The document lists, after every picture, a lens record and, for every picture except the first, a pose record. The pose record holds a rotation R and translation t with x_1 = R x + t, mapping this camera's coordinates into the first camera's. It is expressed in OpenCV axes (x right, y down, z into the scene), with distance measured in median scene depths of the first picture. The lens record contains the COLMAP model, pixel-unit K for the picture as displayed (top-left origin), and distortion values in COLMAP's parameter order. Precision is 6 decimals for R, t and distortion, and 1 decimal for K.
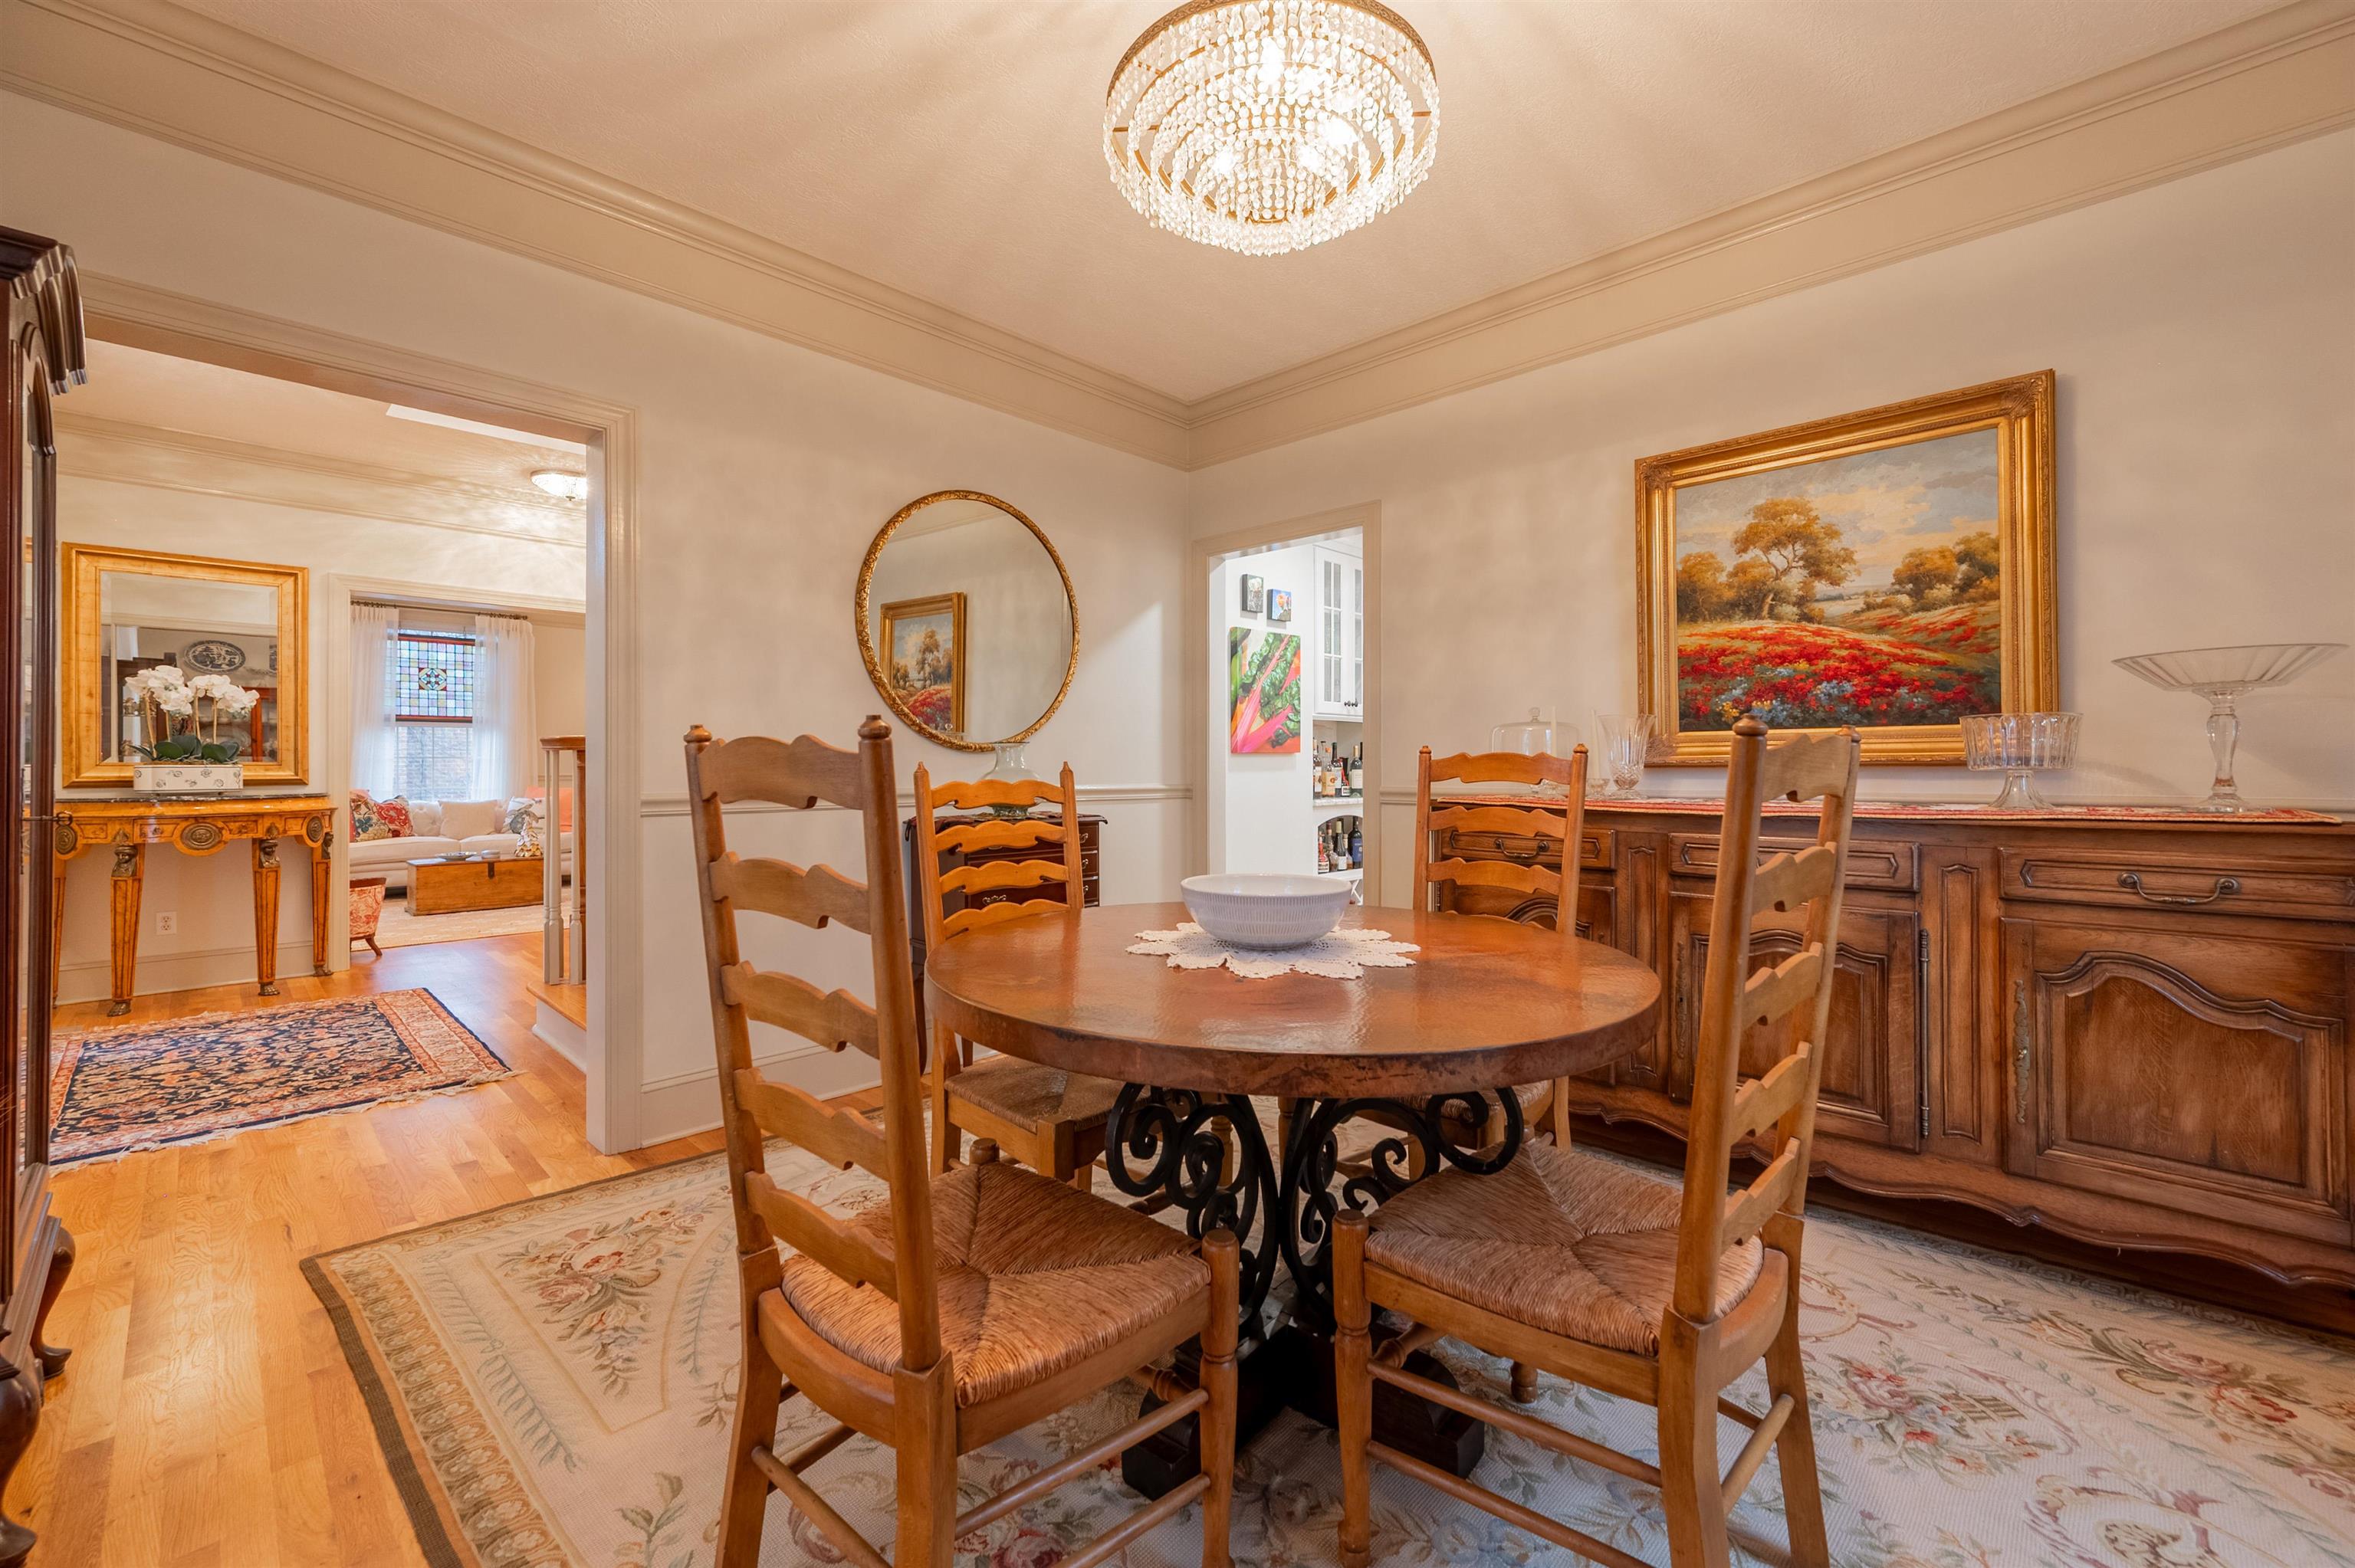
lens RADIAL K [[949.0, 0, 1185.4], [0, 949.0, 763.1], [0, 0, 1]] dist [-0.000138, 0.000633]
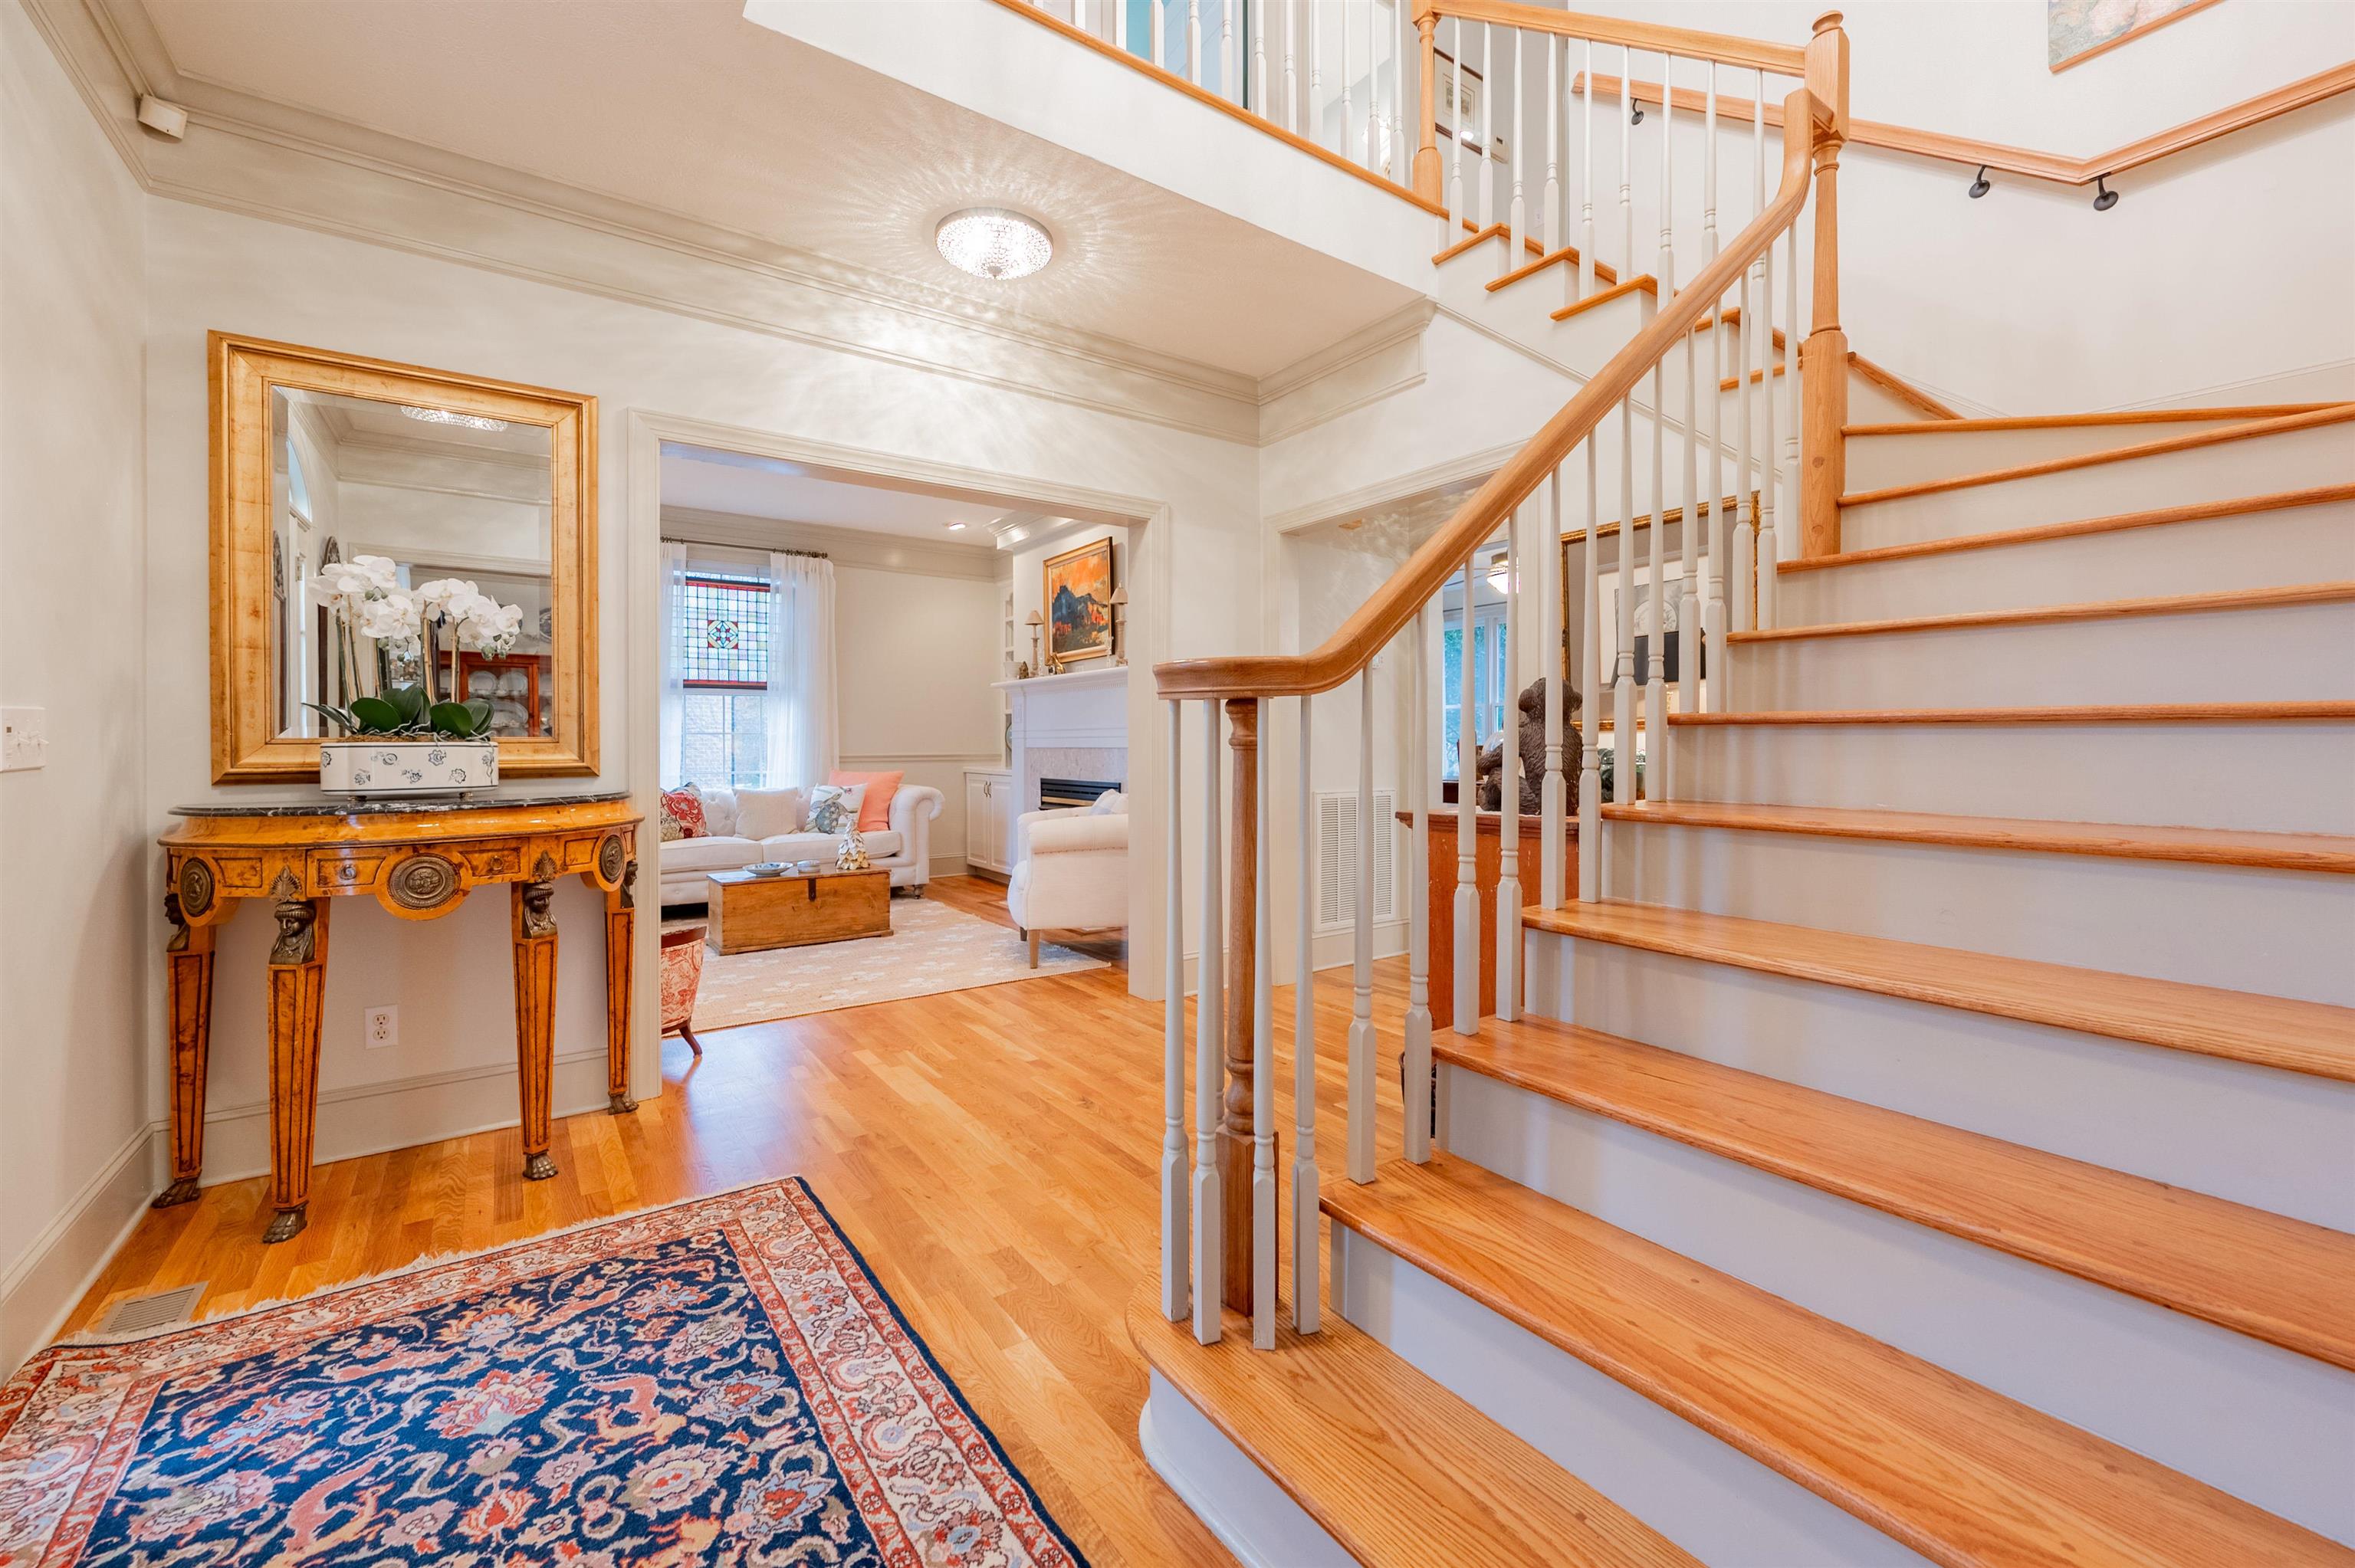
lens RADIAL K [[949.0, 0, 1174.9], [0, 949.0, 744.8], [0, 0, 1]] dist [-0.000138, 0.000633]
pose [[0.982986, -0.001306, -0.183678, -0.478592], [0.002032, 0.999991, 0.003764, 0.002098], [0.183672, -0.004074, 0.982979, 0.502456]]
